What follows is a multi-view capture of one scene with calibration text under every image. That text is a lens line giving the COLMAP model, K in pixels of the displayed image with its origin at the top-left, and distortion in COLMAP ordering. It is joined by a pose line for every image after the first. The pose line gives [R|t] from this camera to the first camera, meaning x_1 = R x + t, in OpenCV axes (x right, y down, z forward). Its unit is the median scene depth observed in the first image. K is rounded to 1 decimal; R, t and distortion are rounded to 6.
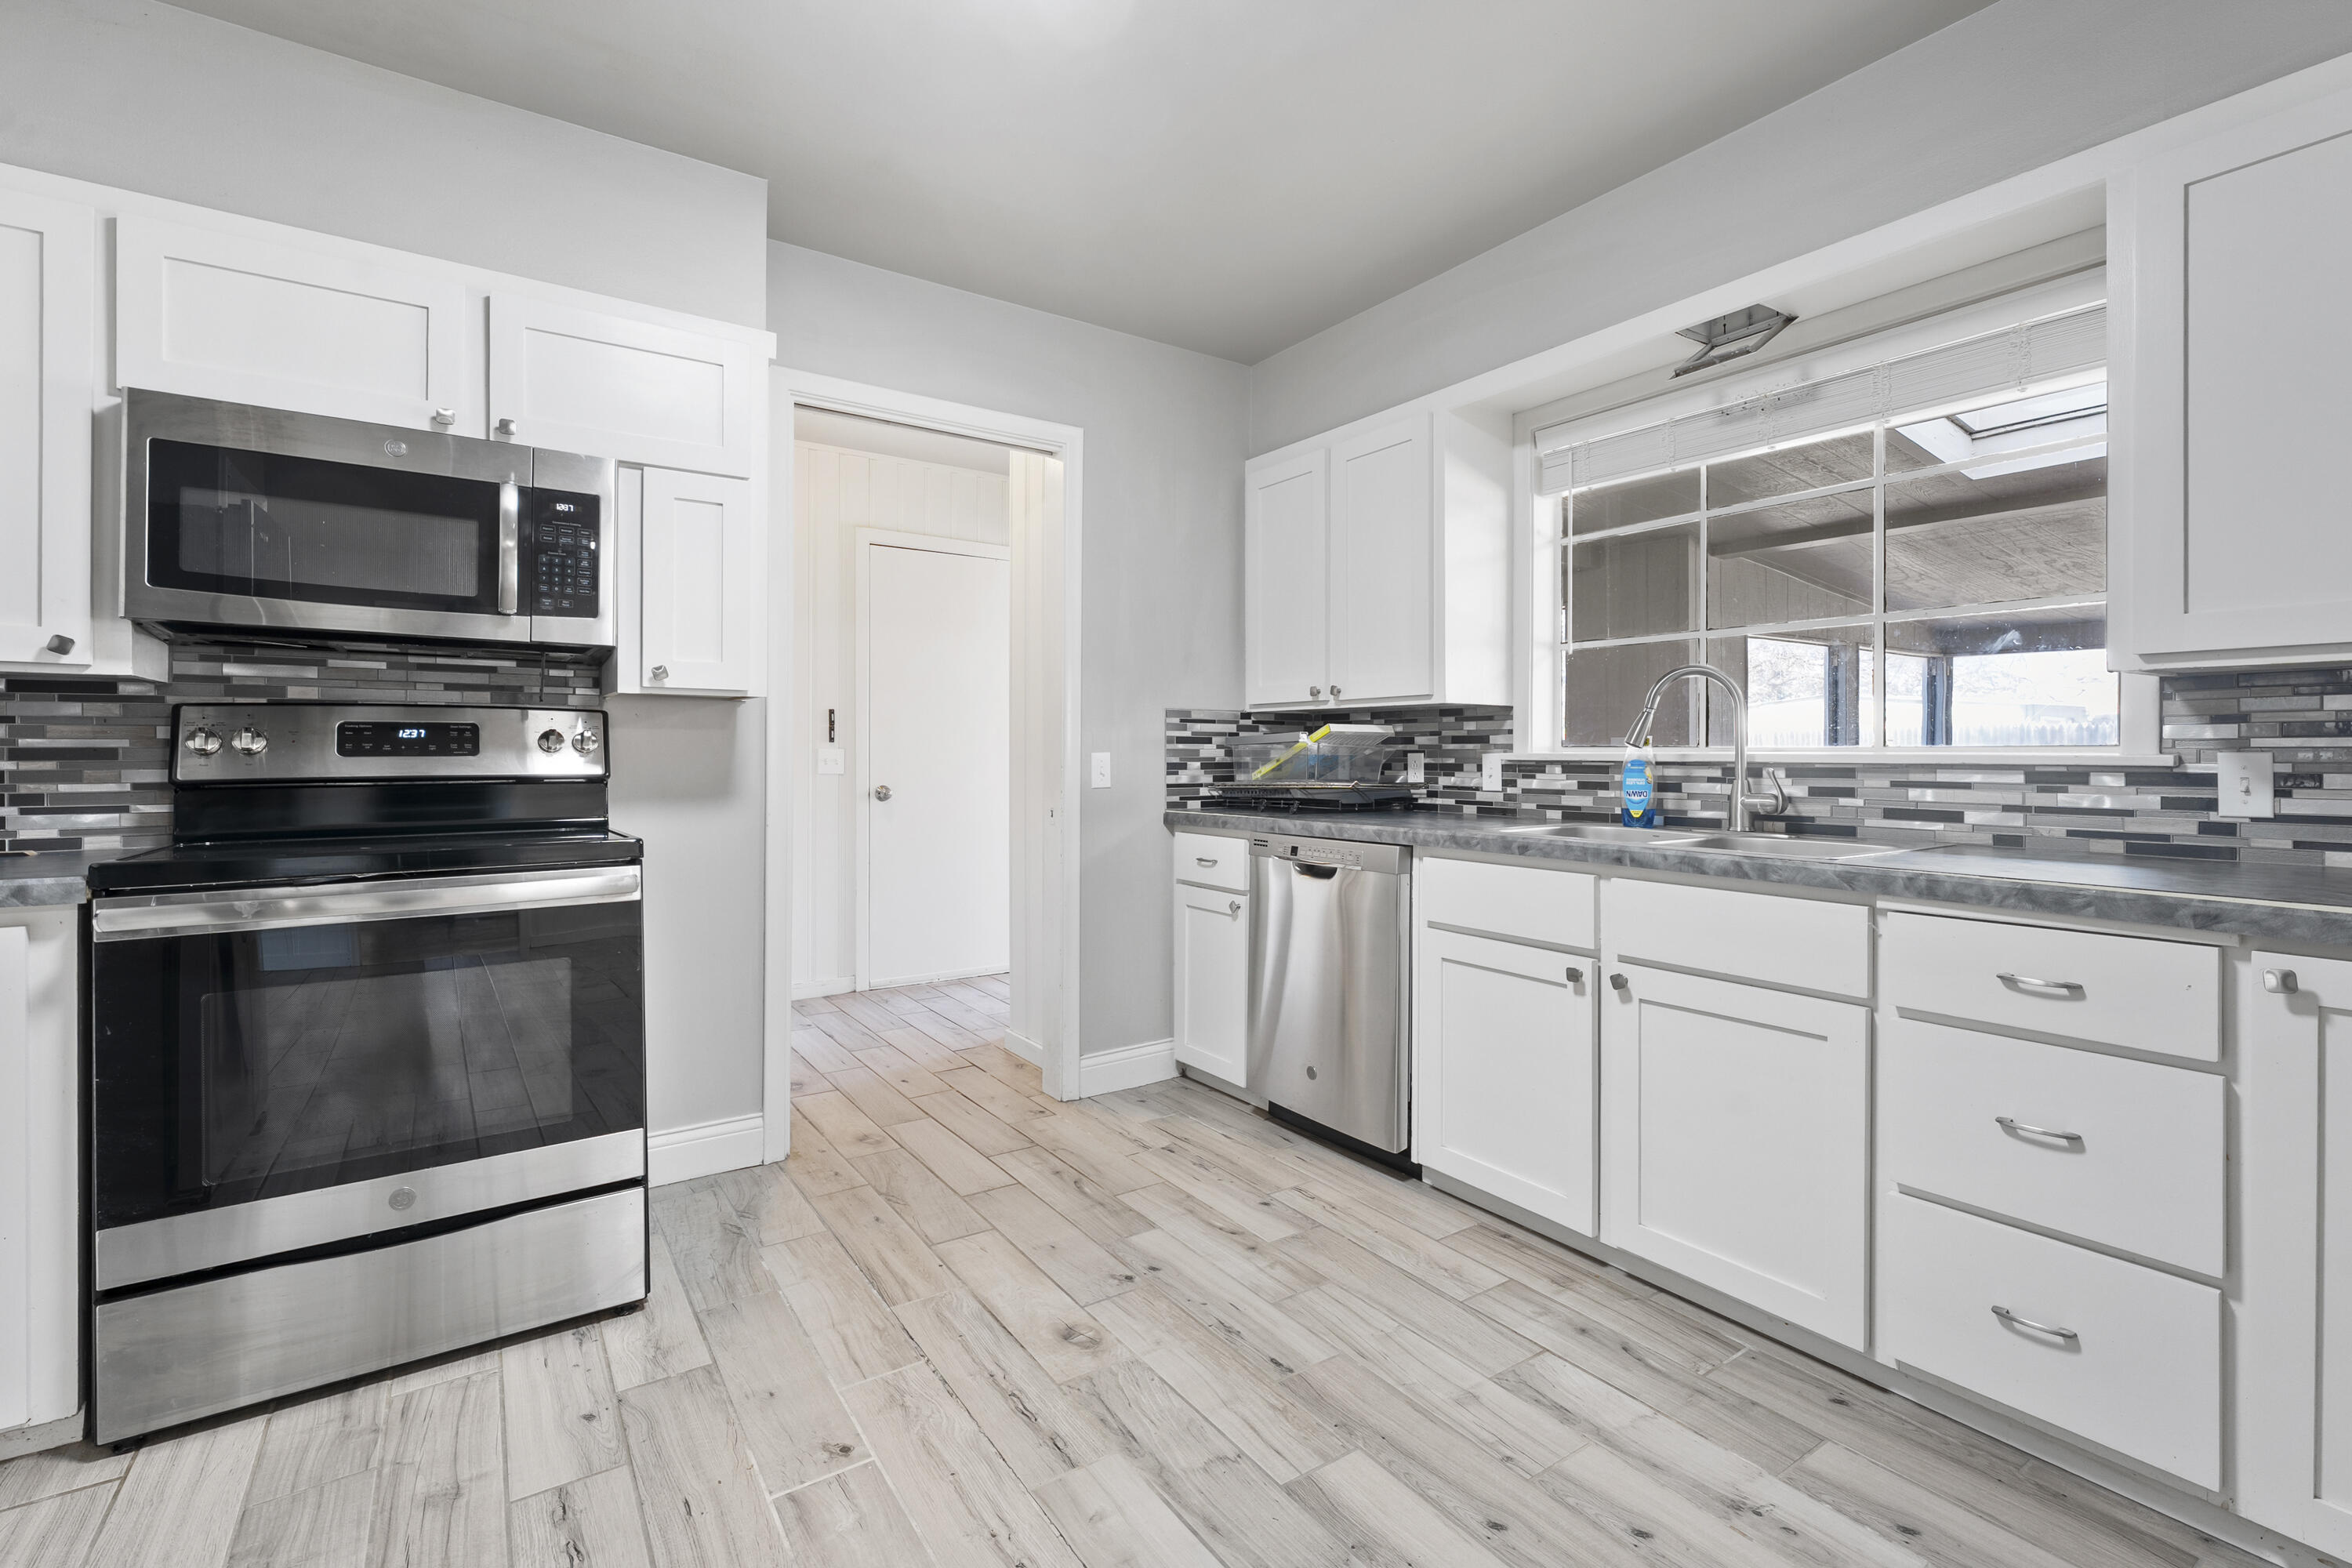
lens RADIAL K [[1063.5, 0, 1191.5], [0, 1063.5, 763.8], [0, 0, 1]] dist [0.000563, 0.000116]
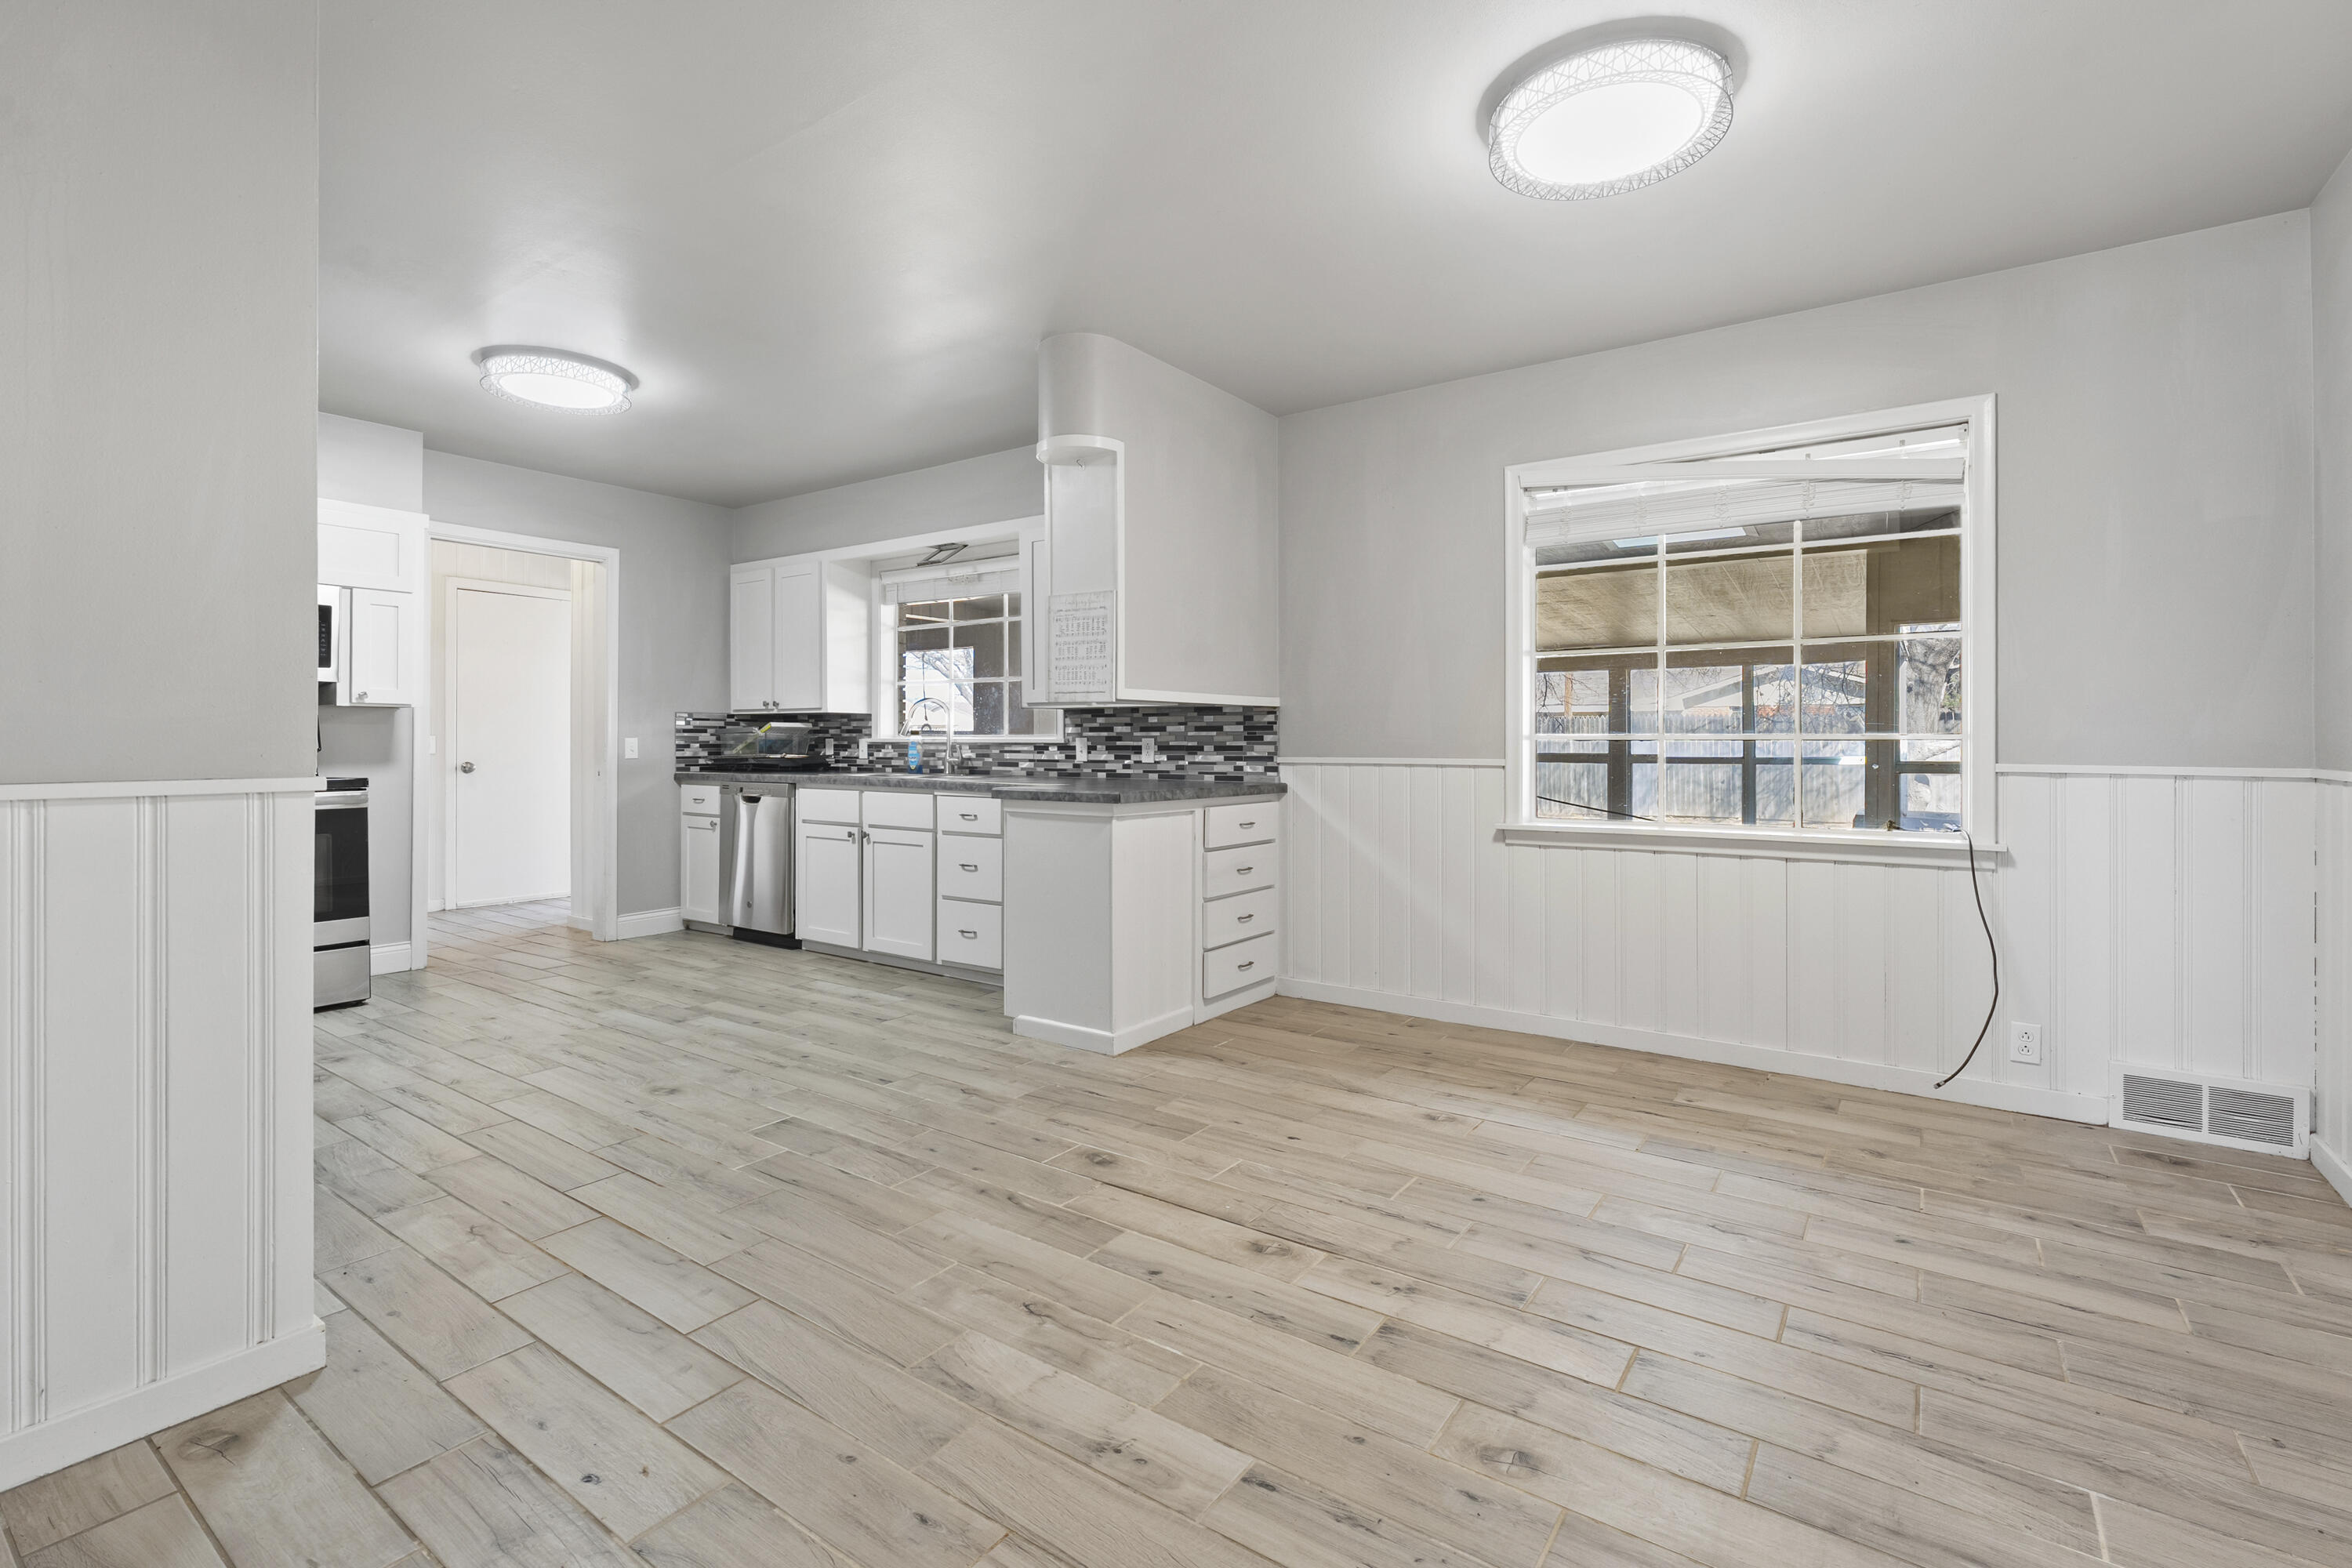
lens RADIAL K [[1063.5, 0, 1191.7], [0, 1063.5, 744.5], [0, 0, 1]] dist [0.000563, 0.000116]
pose [[0.937069, -0.000852, 0.349144, 0.197714], [0.003261, 0.999975, -0.006312, 0.016591], [-0.349129, 0.007054, 0.937048, -1.123203]]
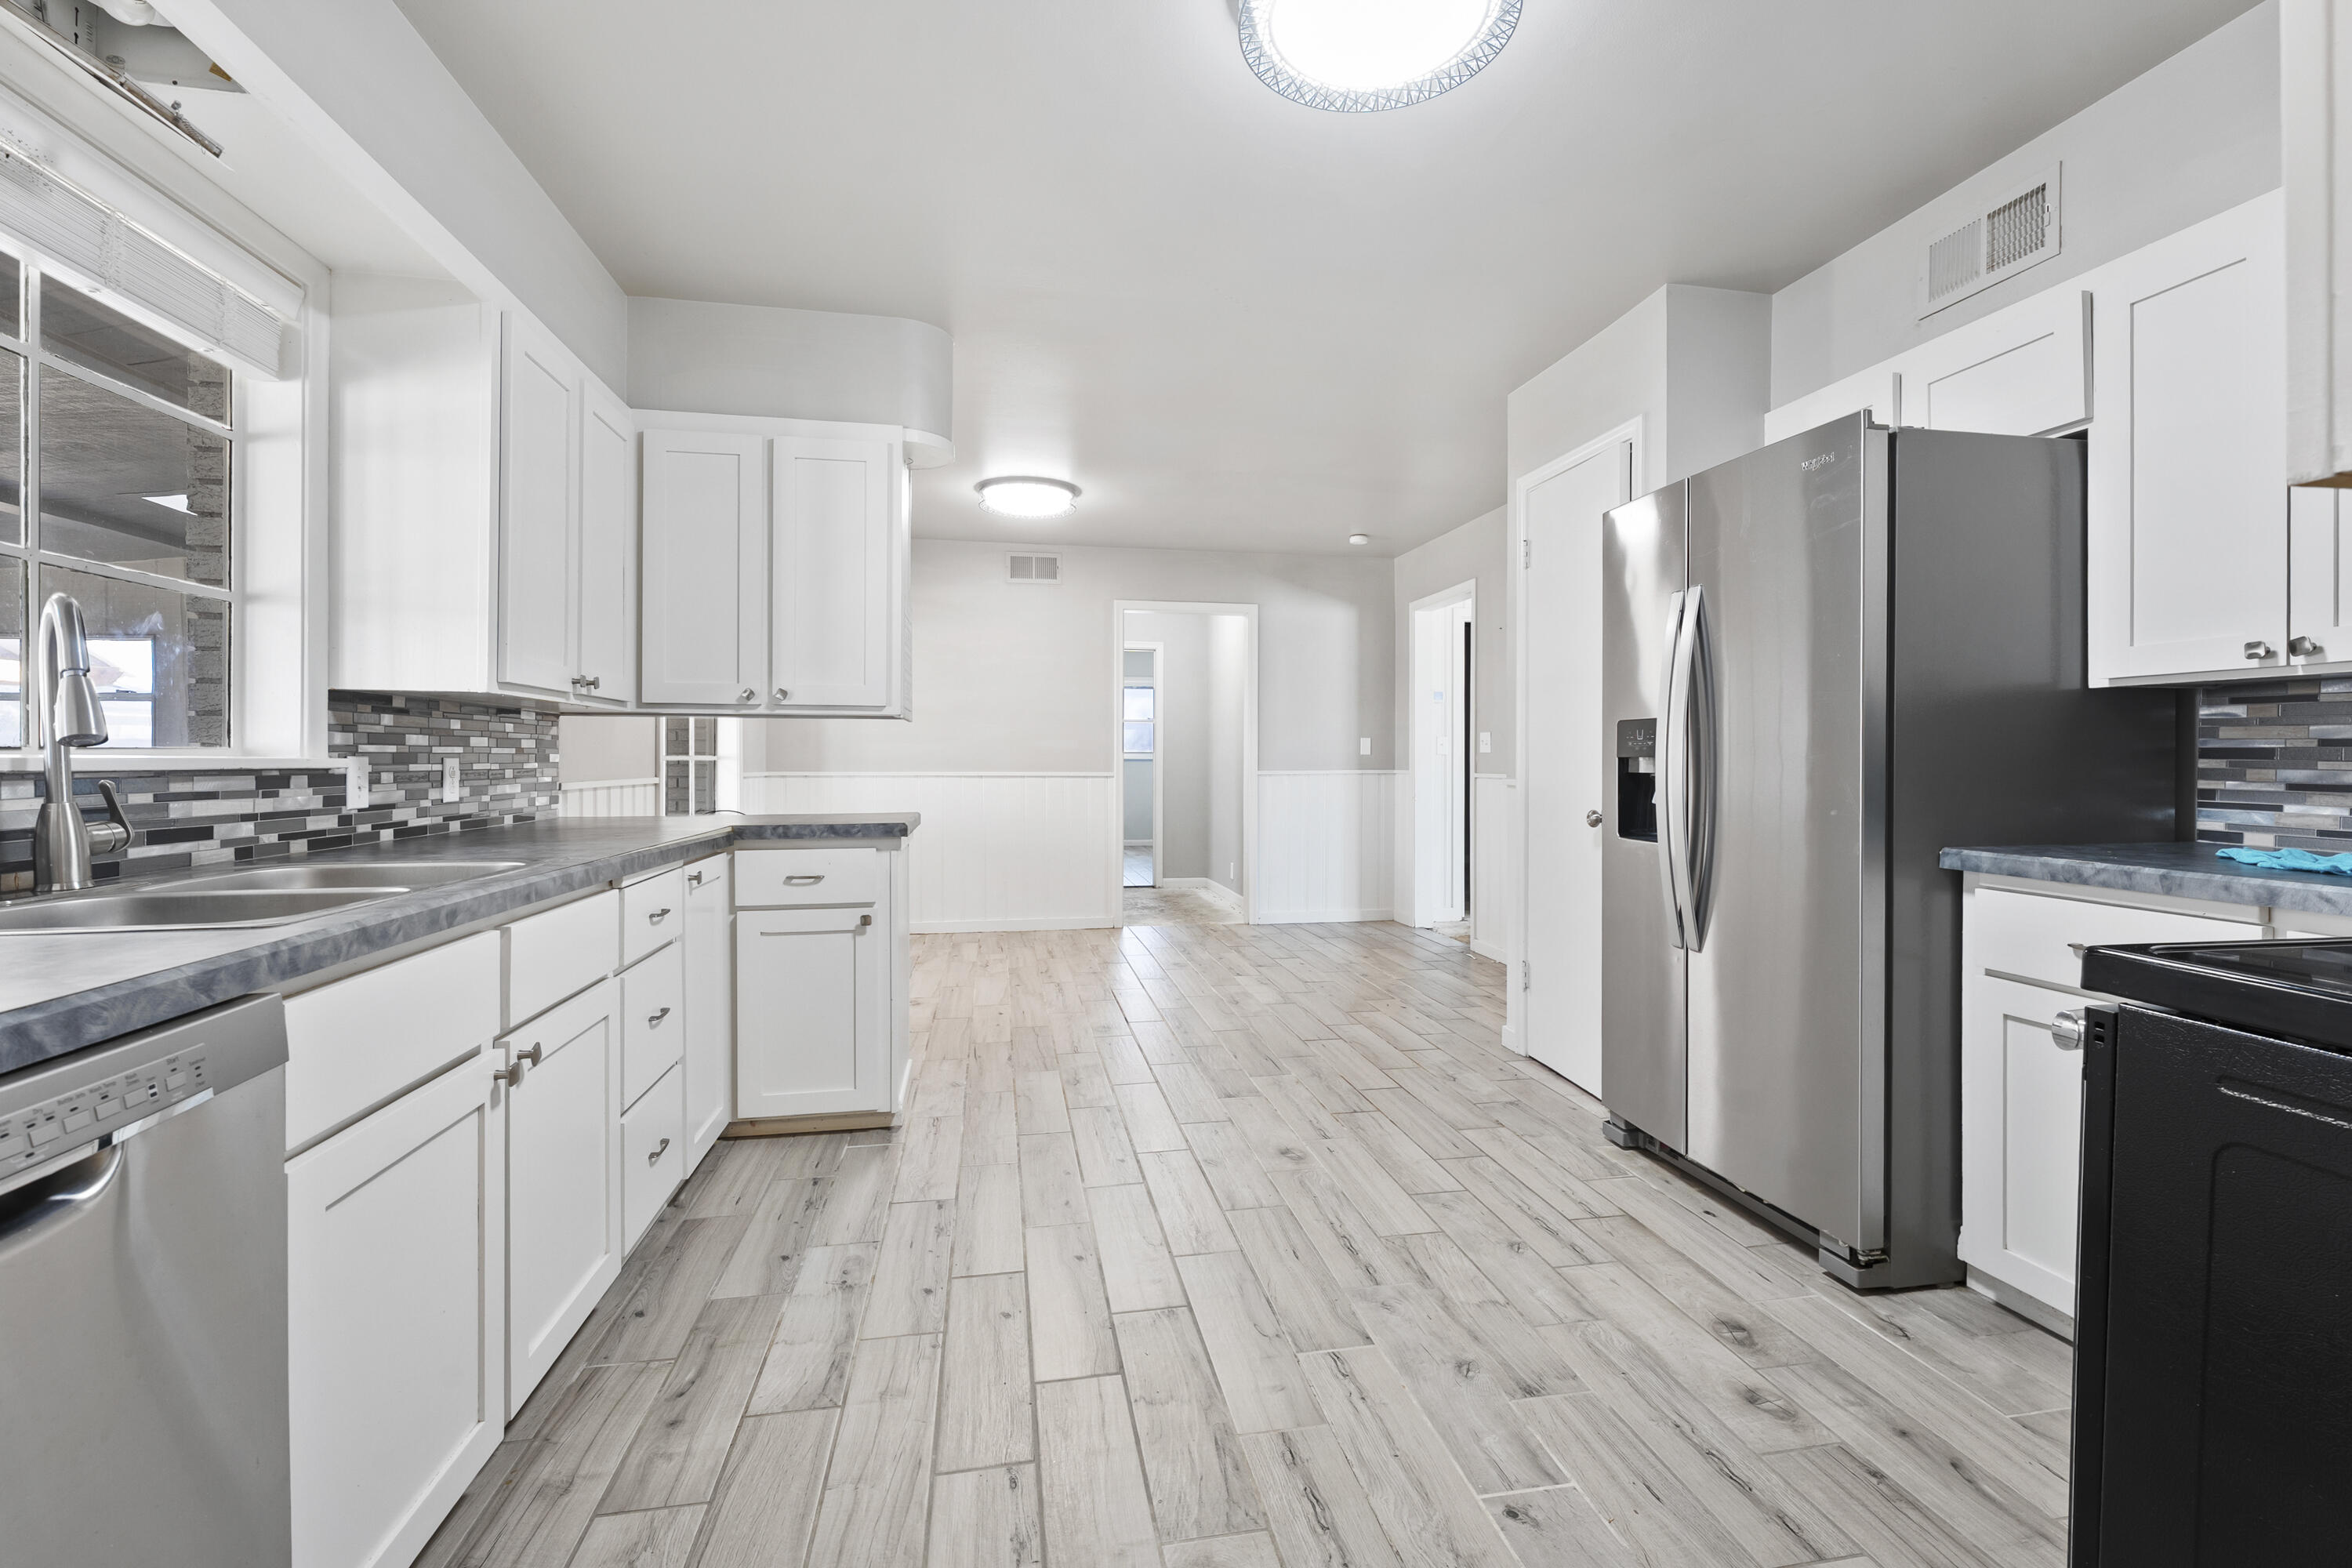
lens RADIAL K [[1063.5, 0, 1191.2], [0, 1063.5, 767.6], [0, 0, 1]] dist [0.000563, 0.000116]
pose [[-0.916964, -0.004473, 0.398945, -0.261315], [0.002933, 0.999835, 0.017951, -0.011460], [-0.398959, 0.017631, -0.916799, 1.167046]]
